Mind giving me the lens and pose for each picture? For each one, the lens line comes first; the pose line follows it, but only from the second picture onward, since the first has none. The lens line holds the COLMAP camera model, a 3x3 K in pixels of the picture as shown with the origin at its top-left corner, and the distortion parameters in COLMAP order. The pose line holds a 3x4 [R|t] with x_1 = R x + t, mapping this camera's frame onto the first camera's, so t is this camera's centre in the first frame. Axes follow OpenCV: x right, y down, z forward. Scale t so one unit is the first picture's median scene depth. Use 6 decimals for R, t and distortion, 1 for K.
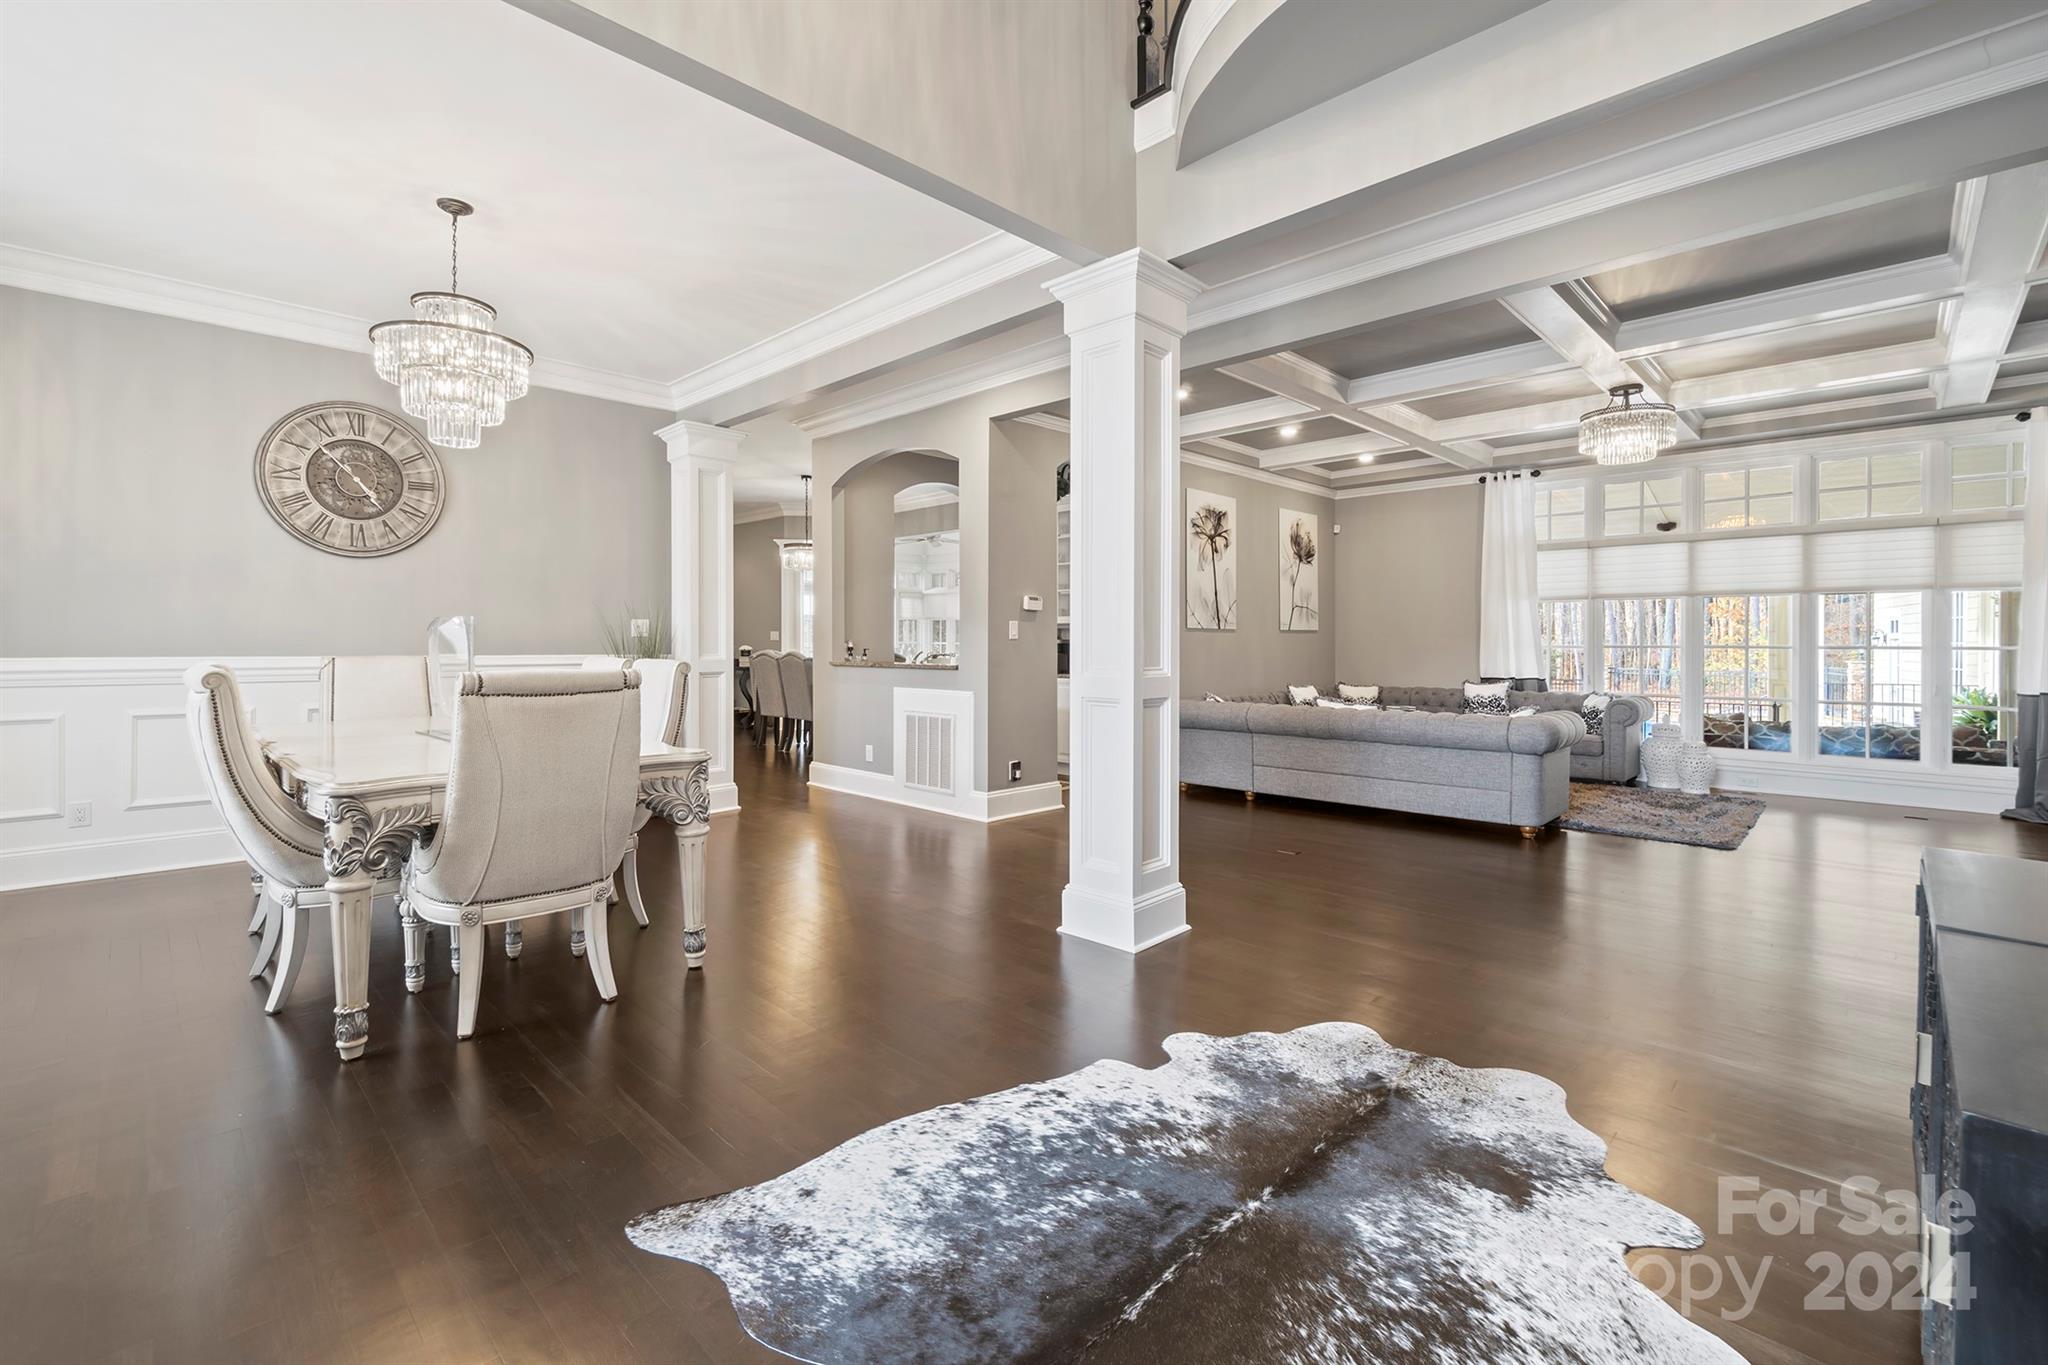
lens RADIAL K [[871.9, 0, 1023.4], [0, 871.9, 650.8], [0, 0, 1]] dist [-0.000970, 0.001980]
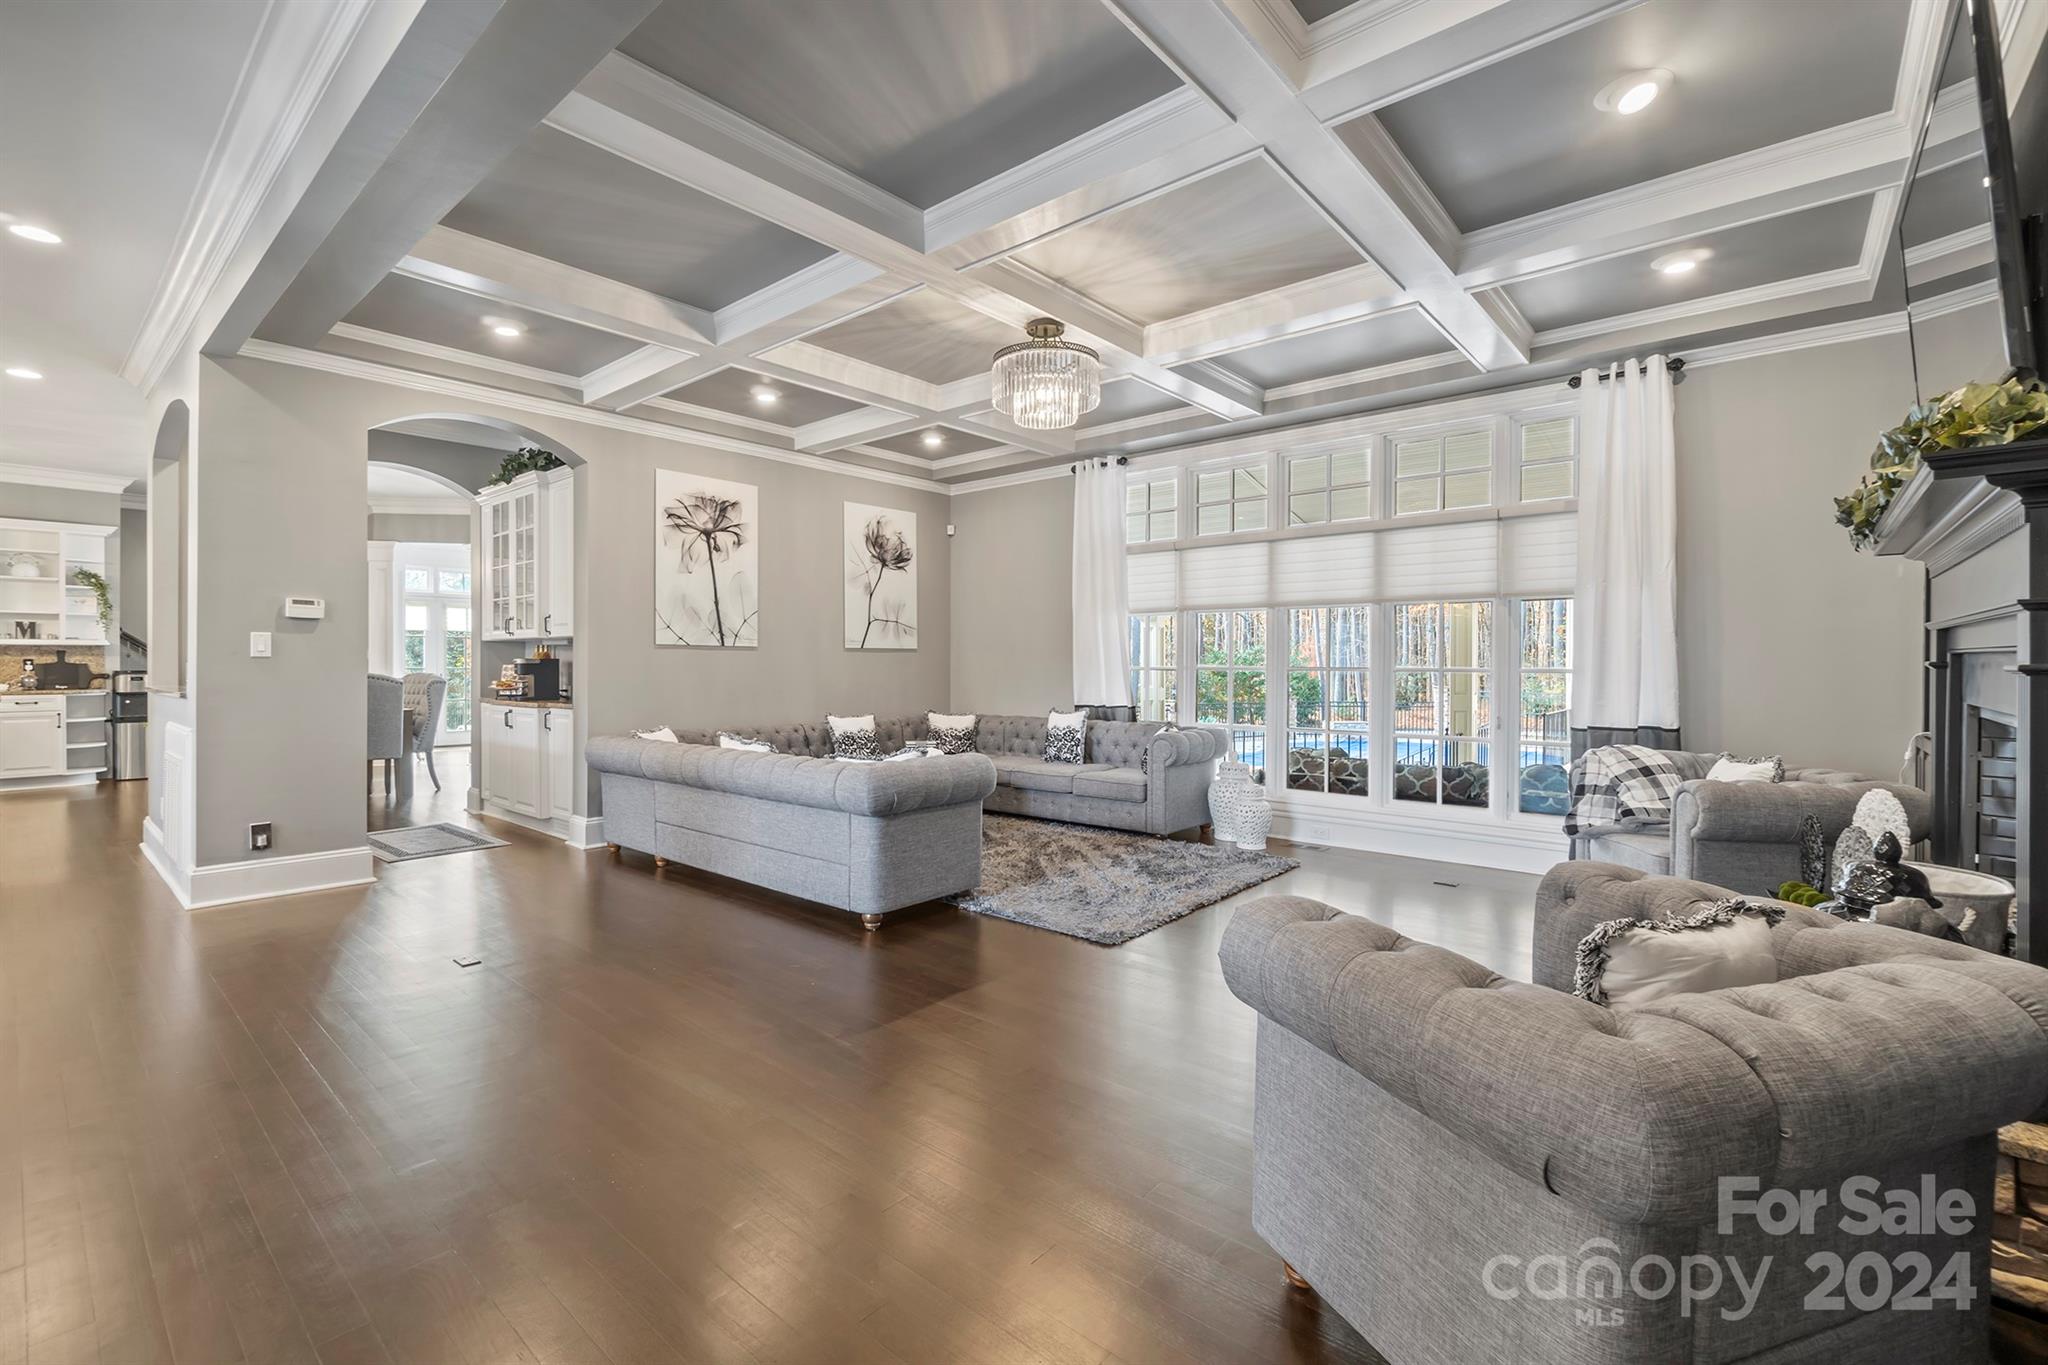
lens RADIAL K [[871.9, 0, 1017.6], [0, 871.9, 671.5], [0, 0, 1]] dist [-0.000970, 0.001980]
pose [[0.997541, 0.000011, 0.070083, 0.519736], [0.000221, 0.999995, -0.003294, 0.001262], [-0.070083, 0.003301, 0.997536, 0.210442]]
